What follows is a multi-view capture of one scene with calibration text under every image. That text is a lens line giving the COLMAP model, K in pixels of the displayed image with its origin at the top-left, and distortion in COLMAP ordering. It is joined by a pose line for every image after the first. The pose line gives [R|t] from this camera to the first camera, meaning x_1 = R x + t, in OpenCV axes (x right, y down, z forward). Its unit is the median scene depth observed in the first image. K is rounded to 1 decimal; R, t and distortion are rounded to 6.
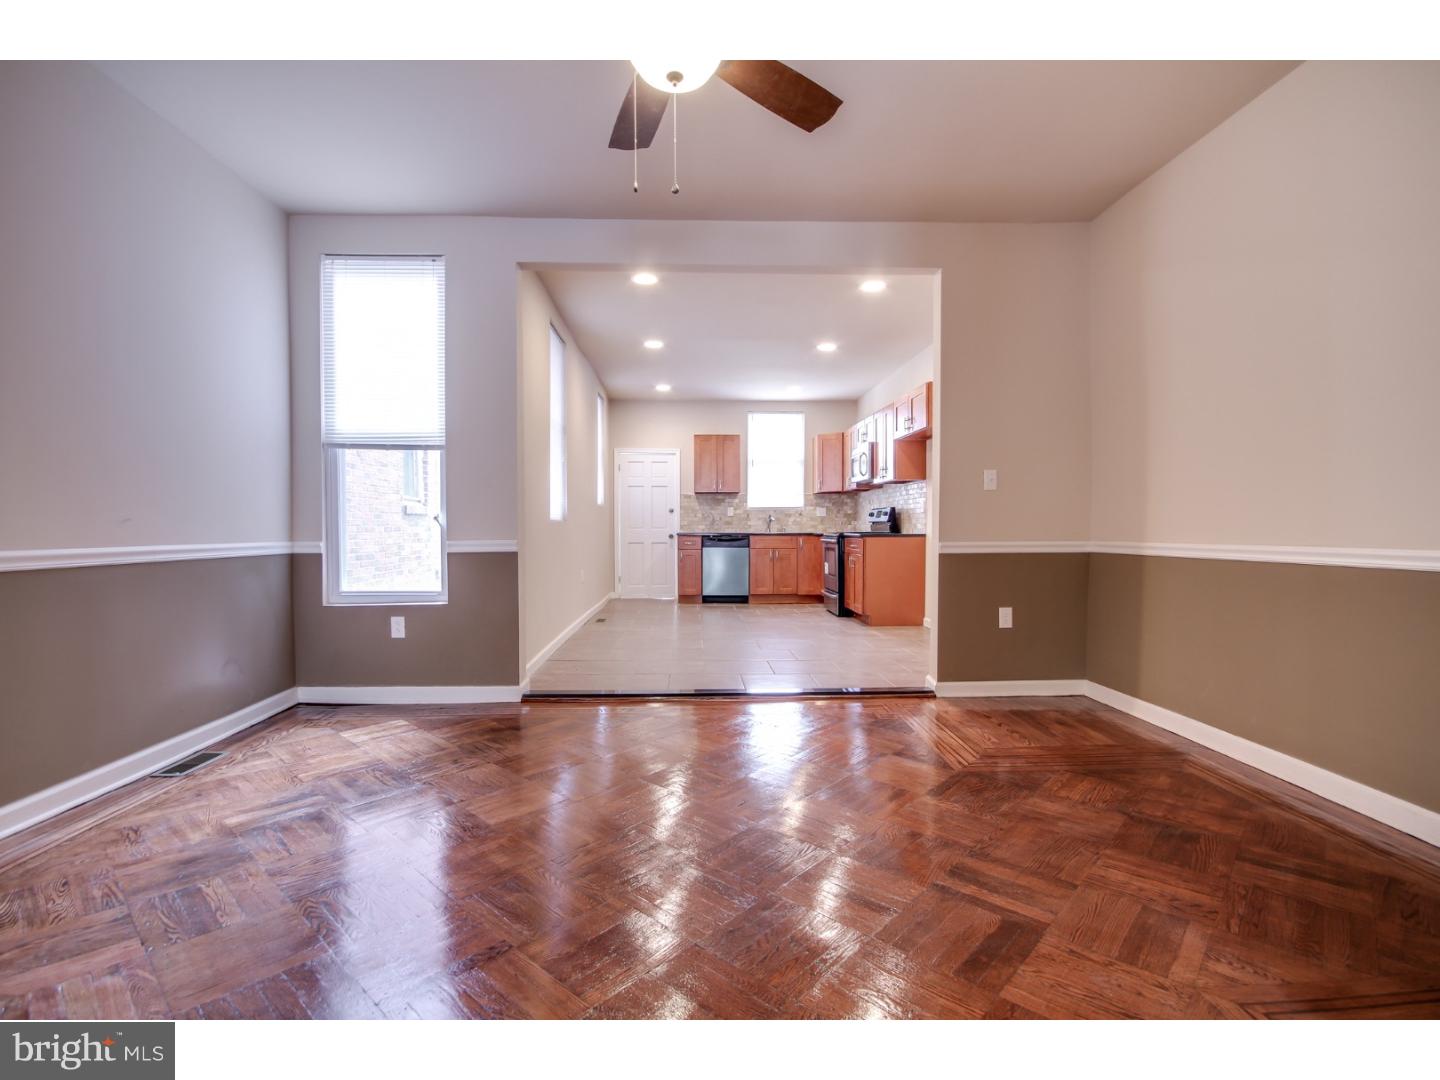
lens RADIAL K [[709.7, 0, 691.8], [0, 709.7, 537.3], [0, 0, 1]] dist [-0.000096, -0.000088]
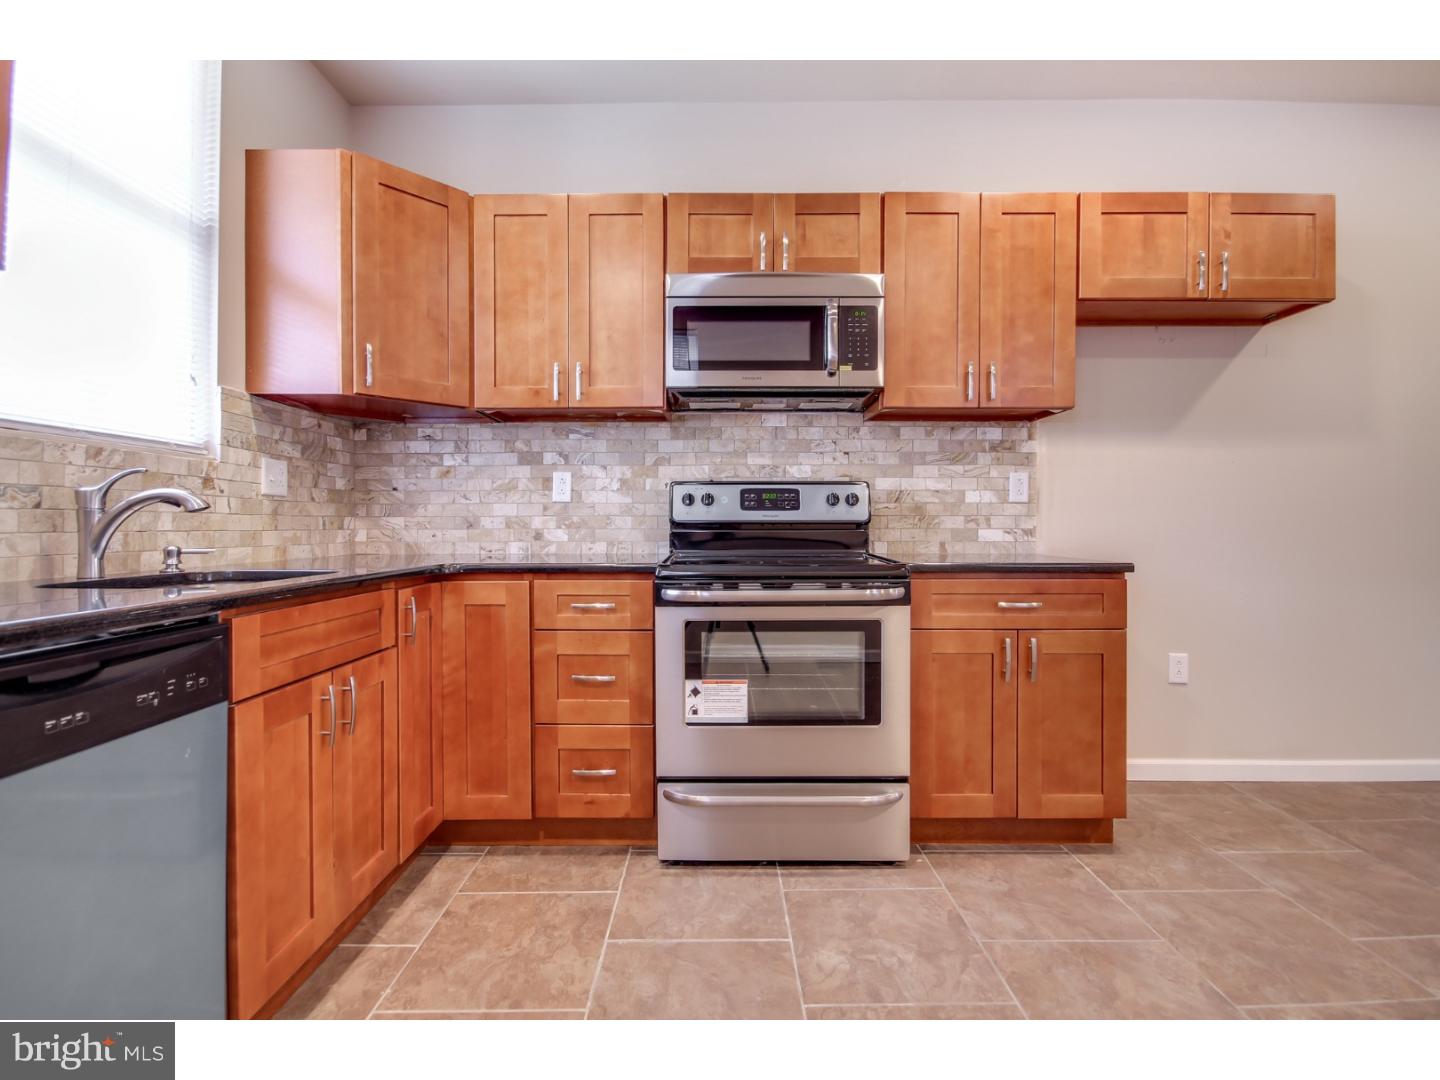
lens RADIAL K [[681.1, 0, 715.6], [0, 681.1, 529.3], [0, 0, 1]] dist [-0.000044, 0.000305]
pose [[0.008085, -0.003455, 0.999961, -0.050166], [0.013668, 0.999901, 0.003345, -0.017546], [-0.999874, 0.013641, 0.008131, 0.895588]]
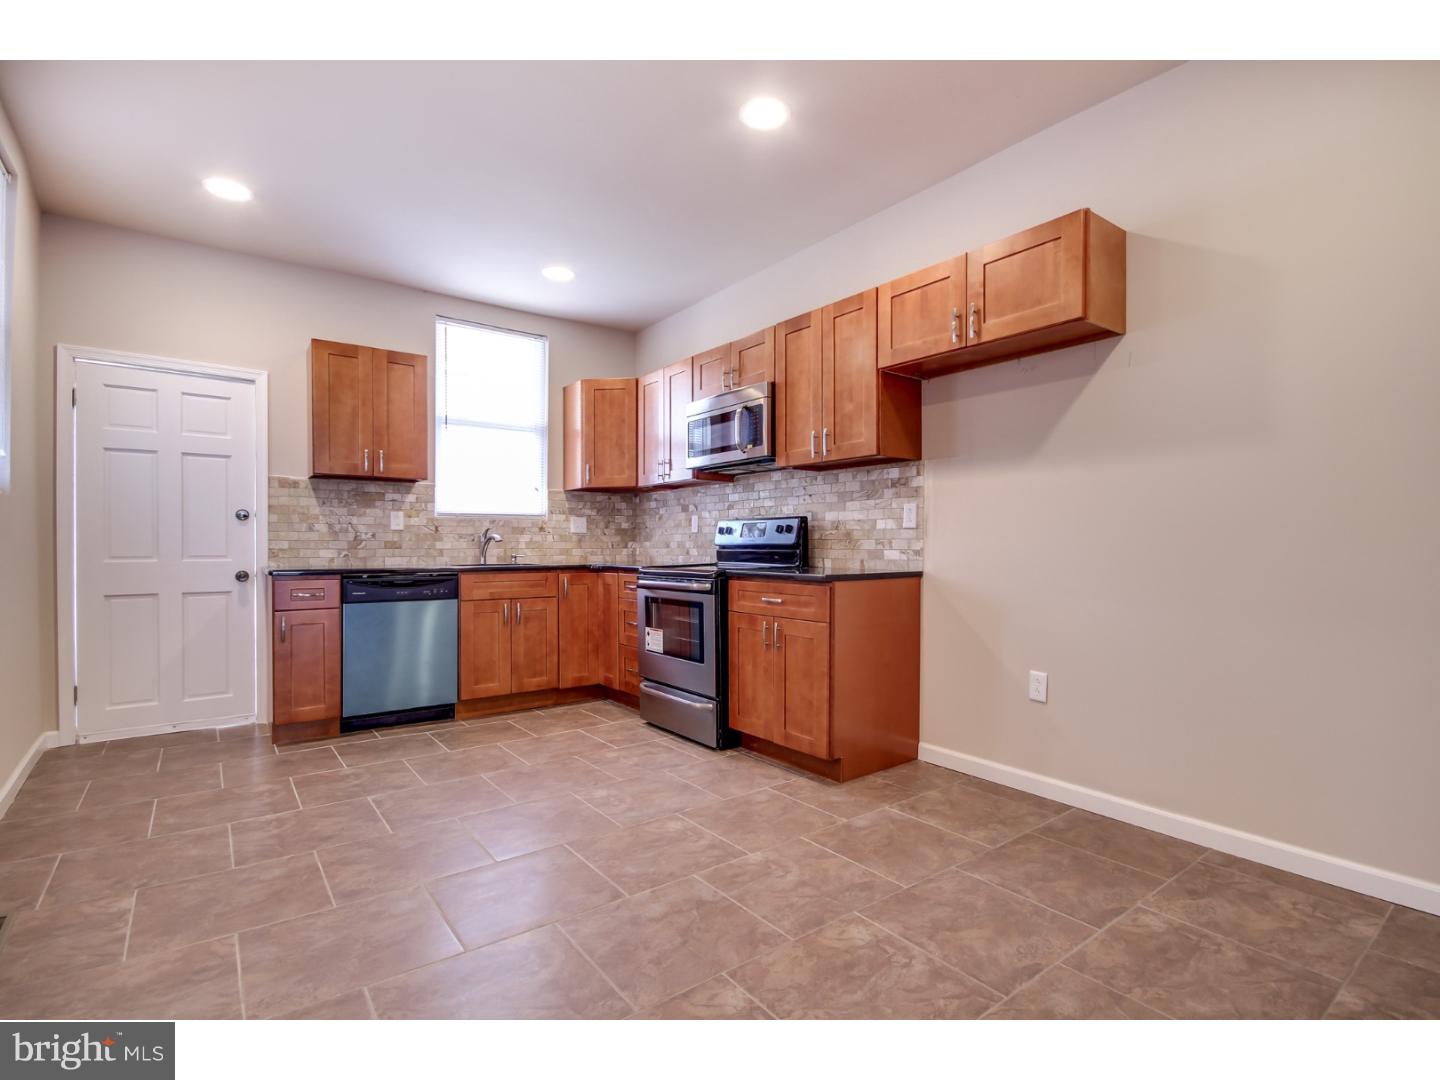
lens RADIAL K [[704.4, 0, 736.1], [0, 704.4, 548.4], [0, 0, 1]] dist [0.000060, -0.000456]
pose [[0.798112, -0.002140, 0.602506, -0.049876], [0.007355, 0.999954, -0.006192, -0.014082], [-0.602465, 0.009374, 0.798091, 0.522172]]
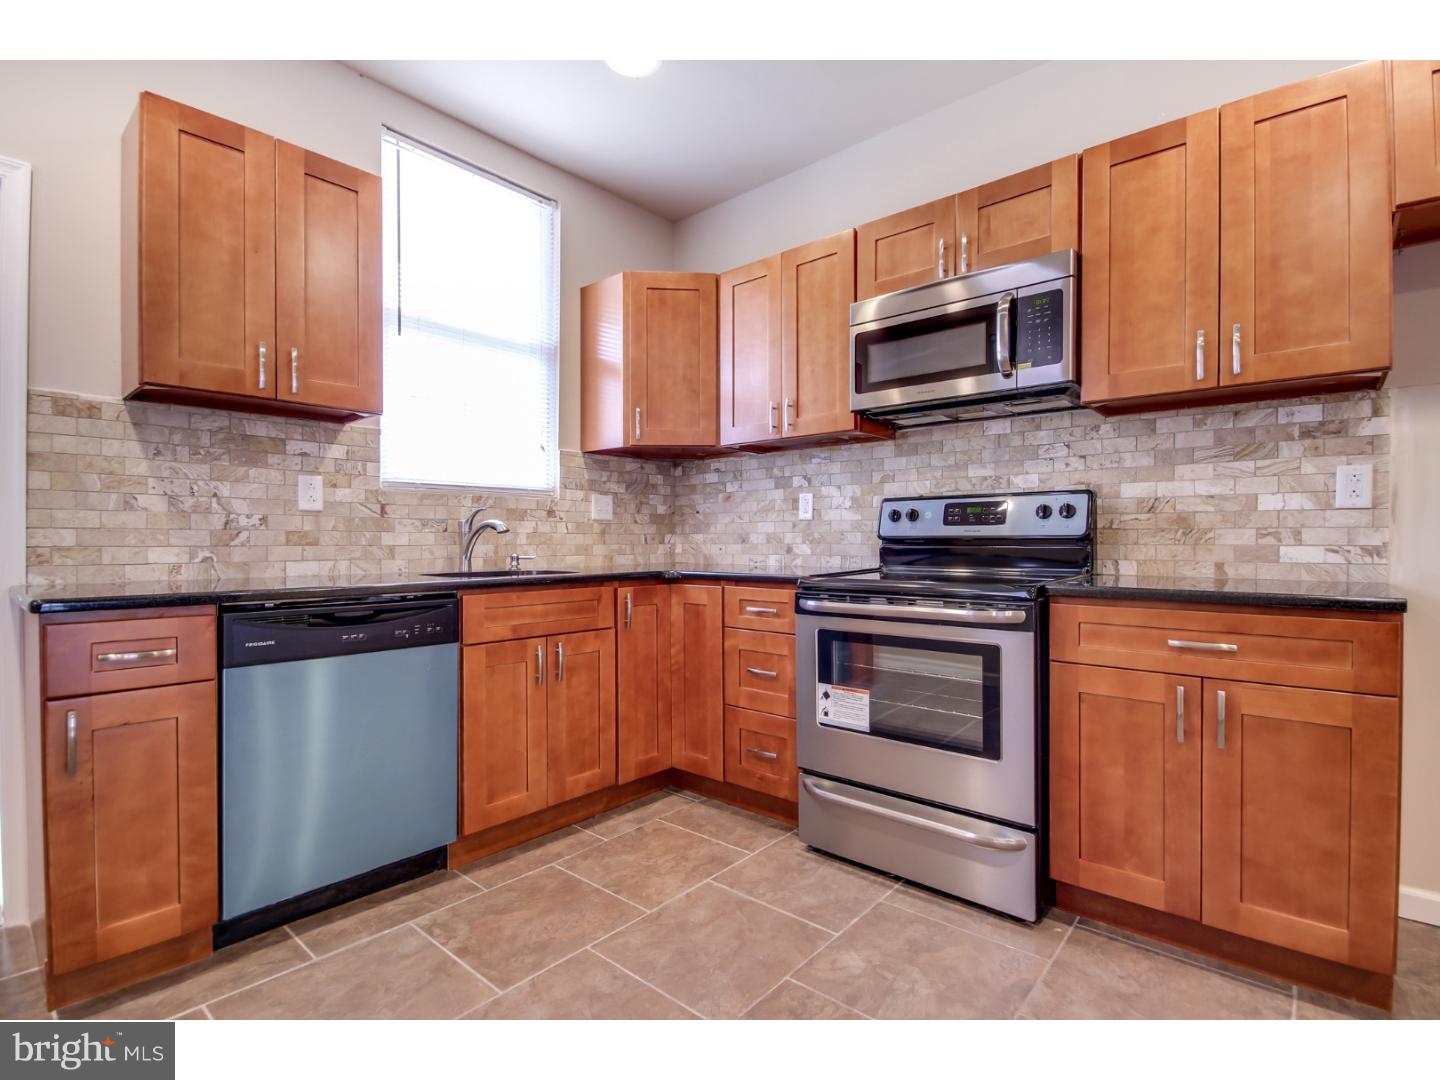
lens RADIAL K [[699.0, 0, 729.9], [0, 699.0, 542.2], [0, 0, 1]] dist [0.011739, -0.009035]
pose [[0.655230, -0.001807, 0.755427, -0.037258], [0.010000, 0.999930, -0.006282, -0.016647], [-0.755363, 0.011670, 0.655202, 0.768700]]
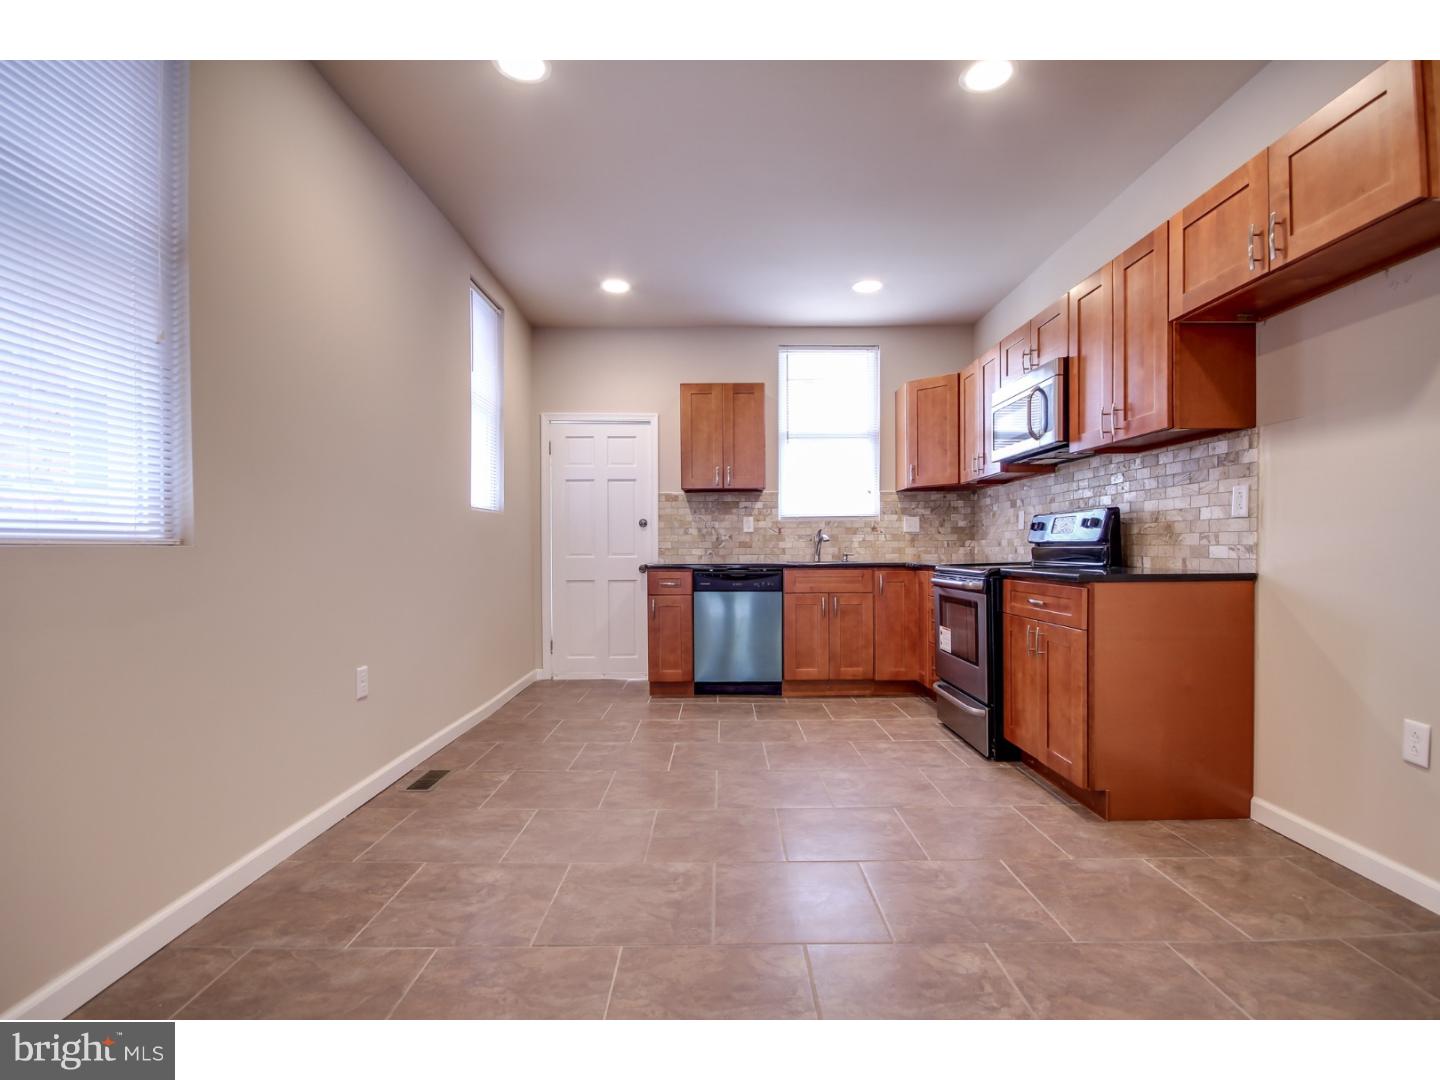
lens RADIAL K [[693.5, 0, 722.8], [0, 693.5, 551.6], [0, 0, 1]] dist [0.002179, 0.000133]
pose [[0.999985, -0.004651, -0.002775, 0.037722], [0.004628, 0.999956, -0.008149, -0.010994], [0.002812, 0.008136, 0.999963, 0.479732]]
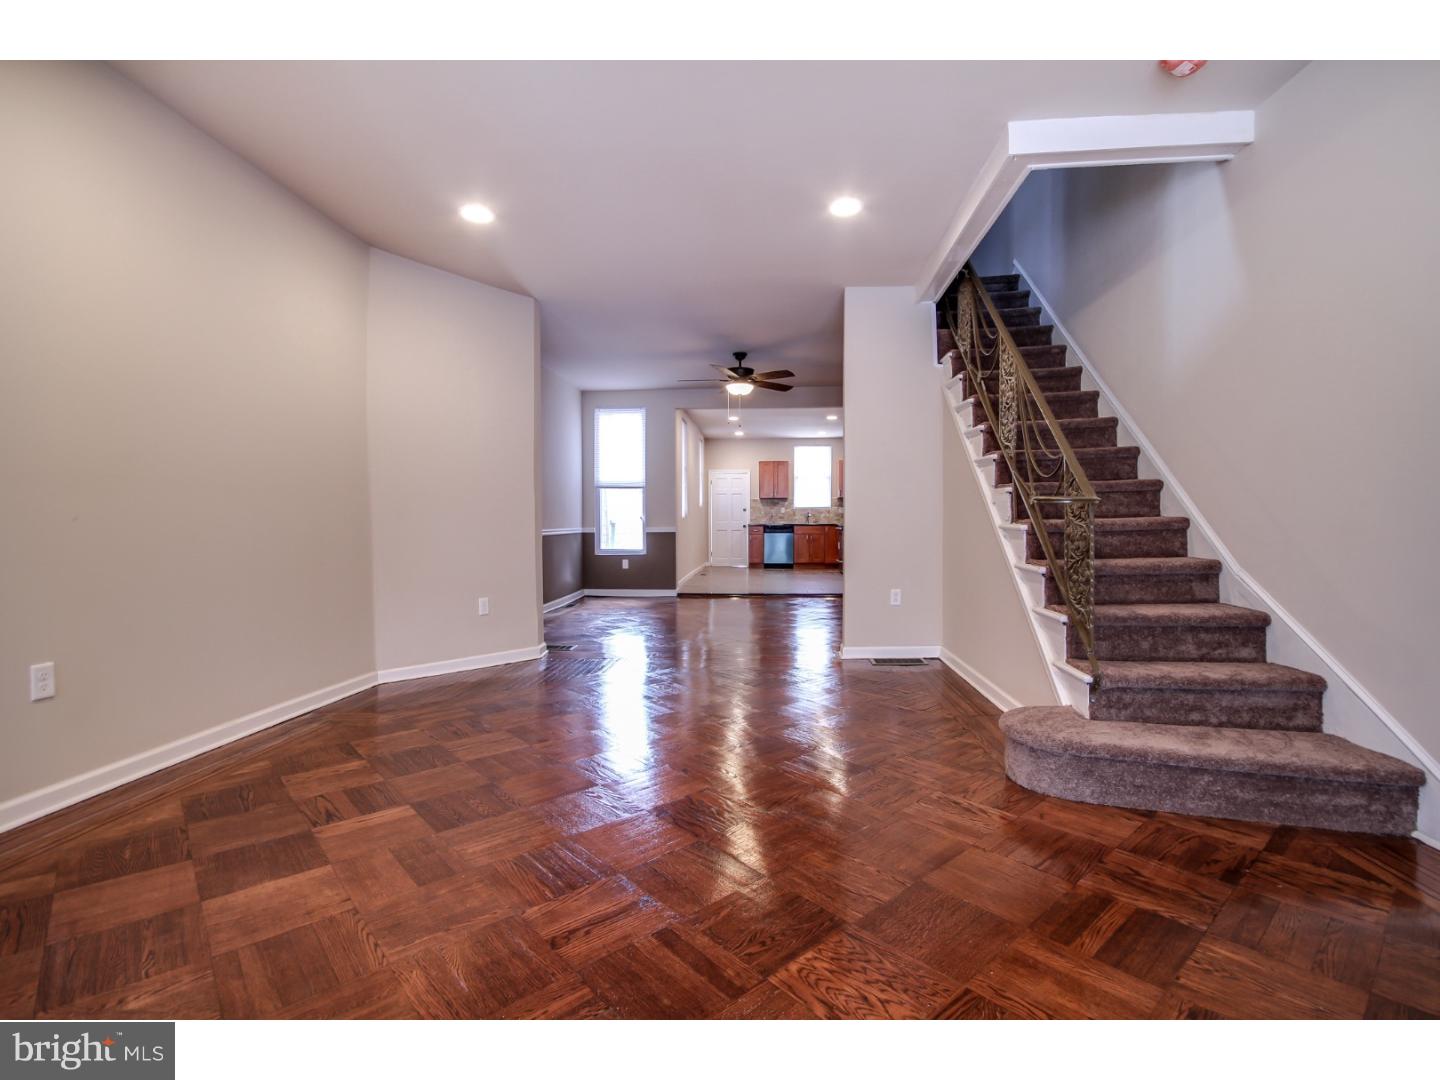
lens RADIAL K [[681.1, 0, 715.6], [0, 681.1, 529.3], [0, 0, 1]] dist [-0.000044, 0.000305]
pose [[0.996955, -0.001913, -0.077958, 0.025355], [0.001926, 0.999998, 0.000090, 0.005105], [0.077957, -0.000240, 0.996957, -0.521681]]
